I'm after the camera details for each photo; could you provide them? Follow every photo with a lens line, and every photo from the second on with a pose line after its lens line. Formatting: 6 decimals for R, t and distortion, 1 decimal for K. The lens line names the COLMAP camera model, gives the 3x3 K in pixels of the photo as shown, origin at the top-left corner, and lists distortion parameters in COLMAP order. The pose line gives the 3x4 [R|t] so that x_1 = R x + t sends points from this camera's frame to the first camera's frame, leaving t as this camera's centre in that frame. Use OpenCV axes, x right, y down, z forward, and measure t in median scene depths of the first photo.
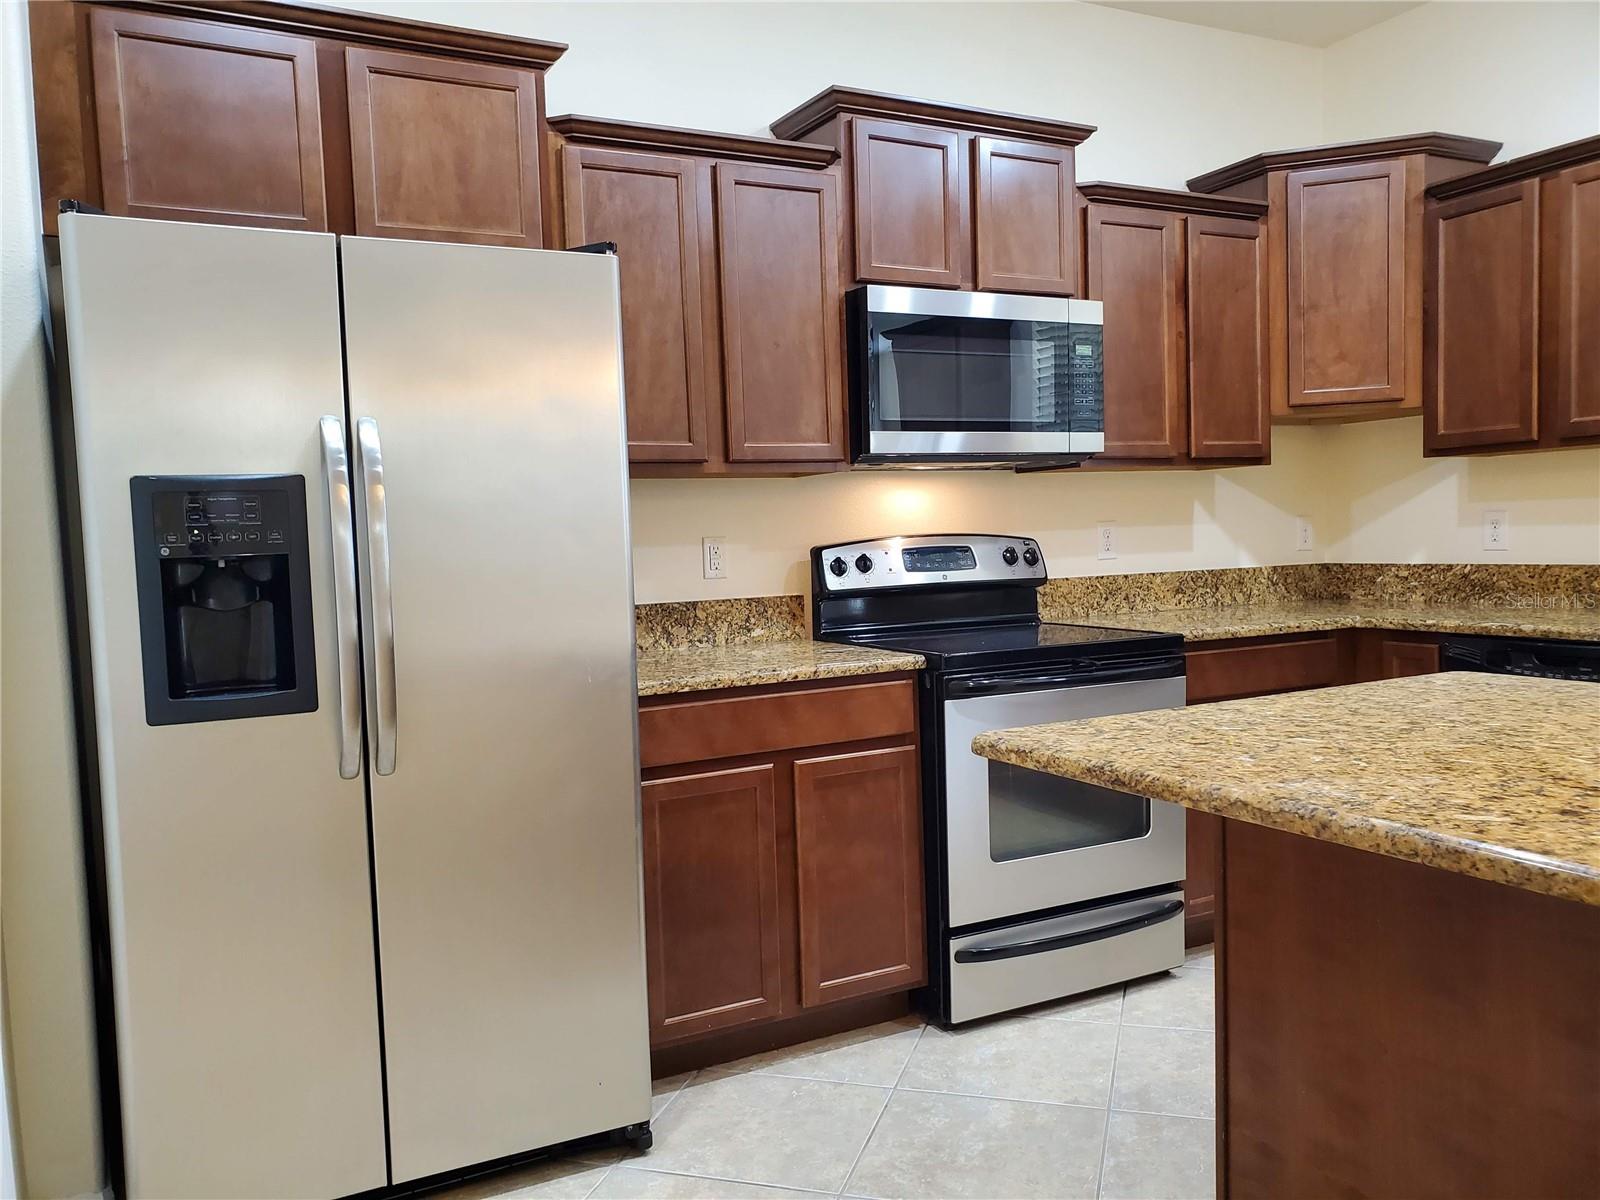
lens RADIAL K [[1244.5, 0, 804.7], [0, 1244.5, 622.1], [0, 0, 1]] dist [0.009449, -0.005019]
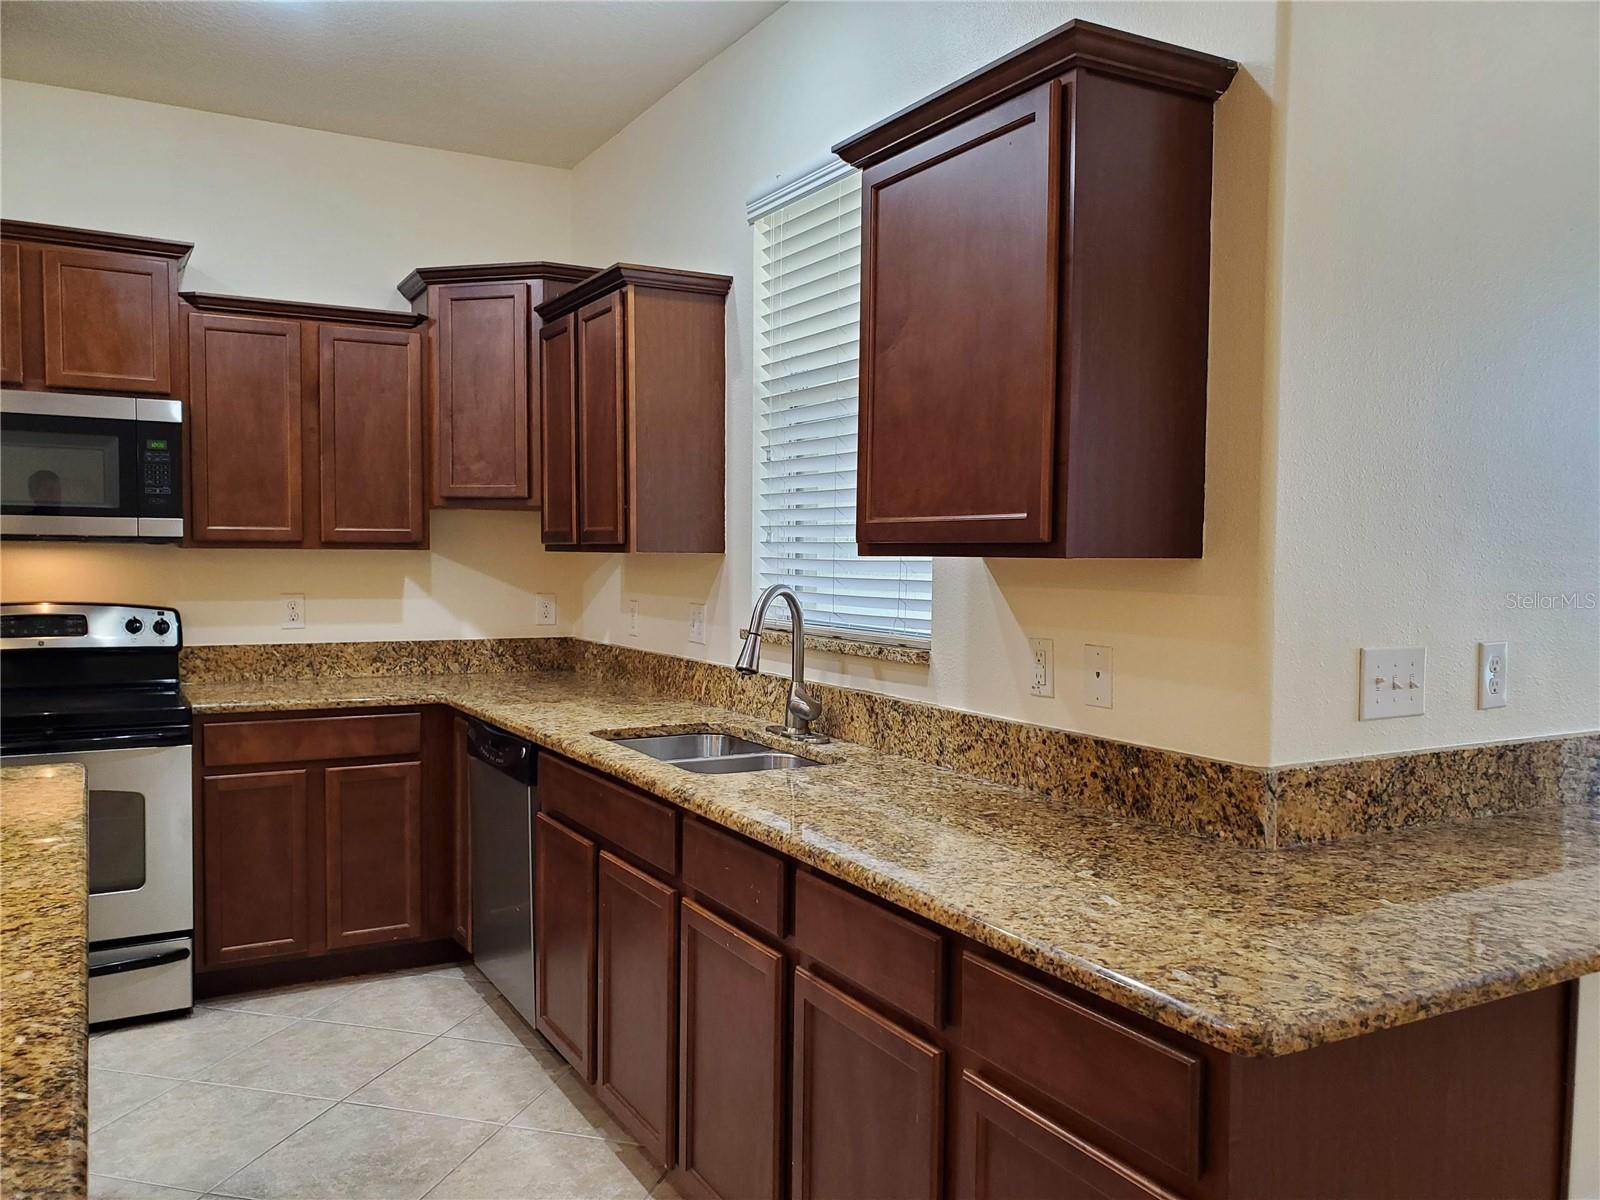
lens RADIAL K [[1244.5, 0, 804.7], [0, 1244.5, 622.1], [0, 0, 1]] dist [0.009449, -0.005019]
pose [[0.998596, 0.043659, 0.029994, 0.766650], [-0.043218, 0.998950, -0.015183, -0.068772], [-0.030626, 0.013865, 0.999435, -0.119118]]
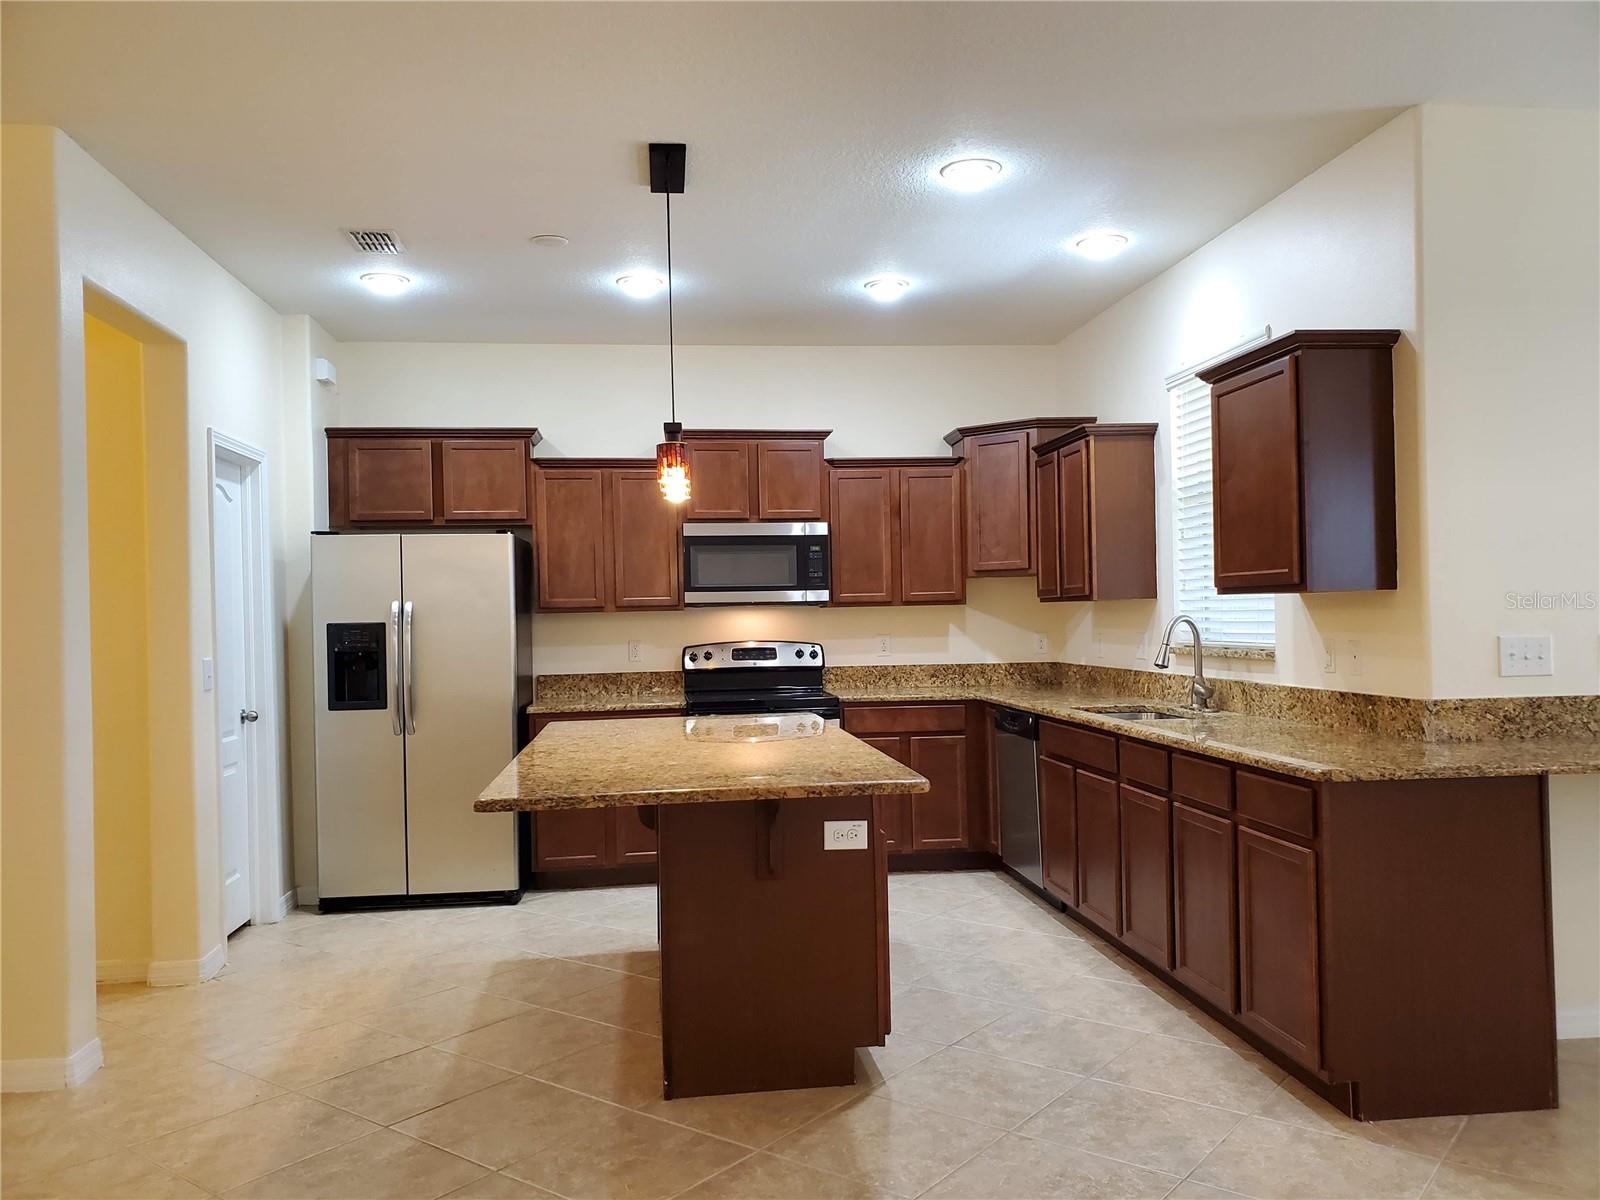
lens RADIAL K [[1241.7, 0, 815.9], [0, 1241.7, 609.8], [0, 0, 1]] dist [0.103226, -0.098636]
pose [[0.938105, 0.015117, -0.346022, 0.879790], [-0.037342, 0.997638, -0.057654, -0.013450], [0.344333, 0.067006, 0.936453, -0.772768]]
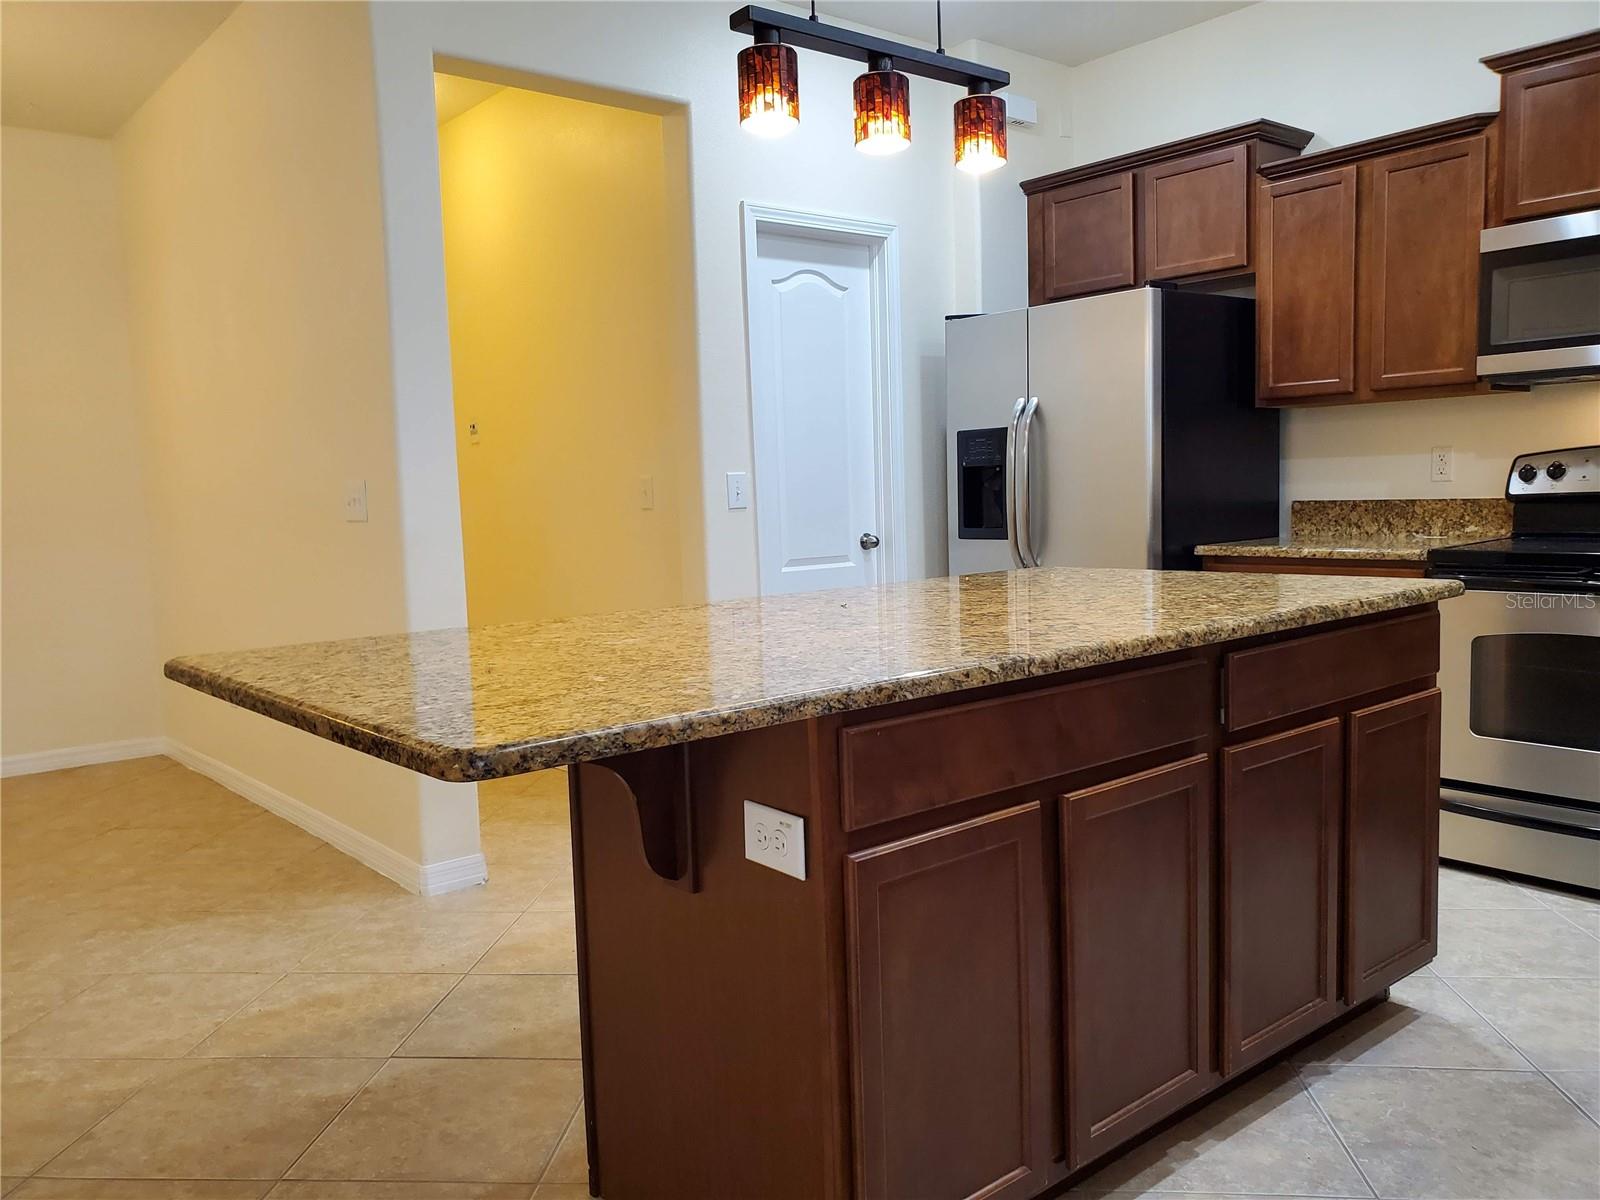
lens RADIAL K [[1276.0, 0, 800.0], [0, 1276.0, 600.0], [0, 0, 1]] dist [-0.011077, 0.080644]
pose [[0.211709, 0.117571, -0.970235, 1.002935], [-0.045180, 0.992854, 0.110453, -0.029449], [0.976288, 0.020451, 0.215508, 0.118050]]
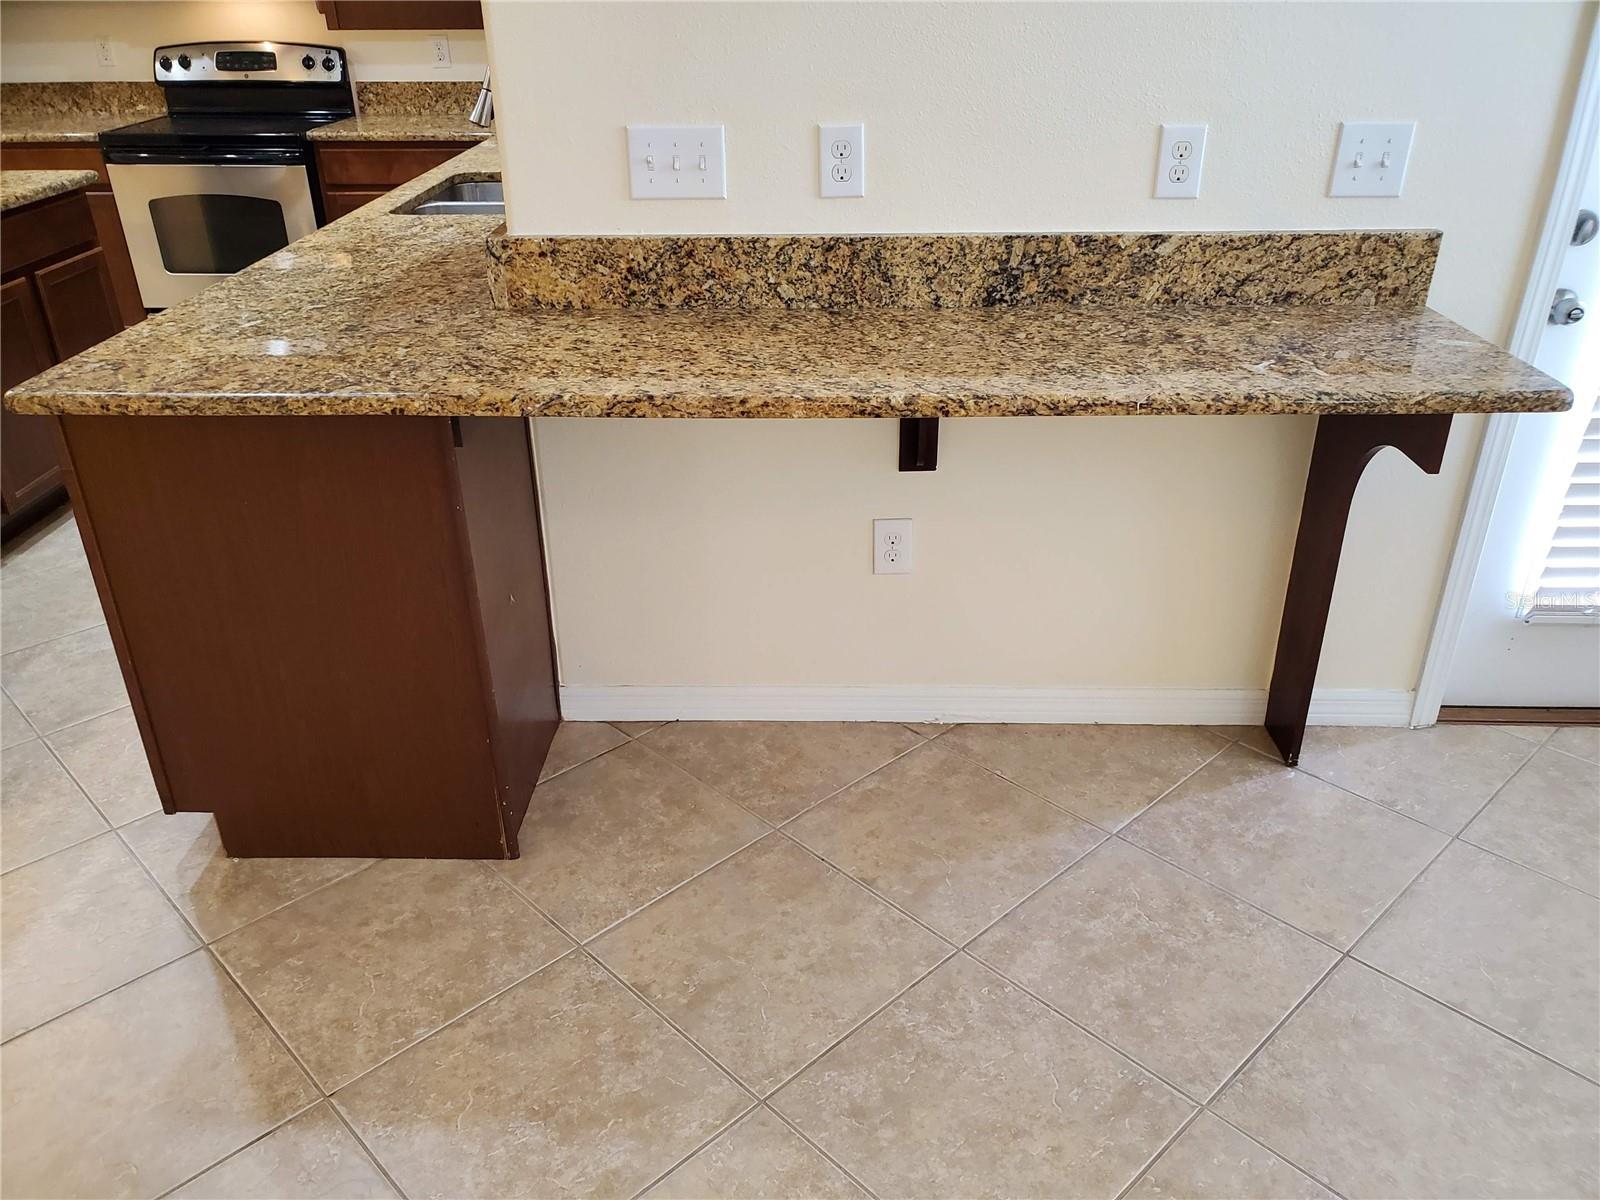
lens RADIAL K [[1238.9, 0, 809.5], [0, 1238.9, 619.5], [0, 0, 1]] dist [0.030294, -0.009298]
pose [[0.876537, 0.249136, -0.411842, 1.460293], [-0.056317, 0.902832, 0.426290, -0.124939], [0.478028, -0.350465, 0.805396, -0.067781]]
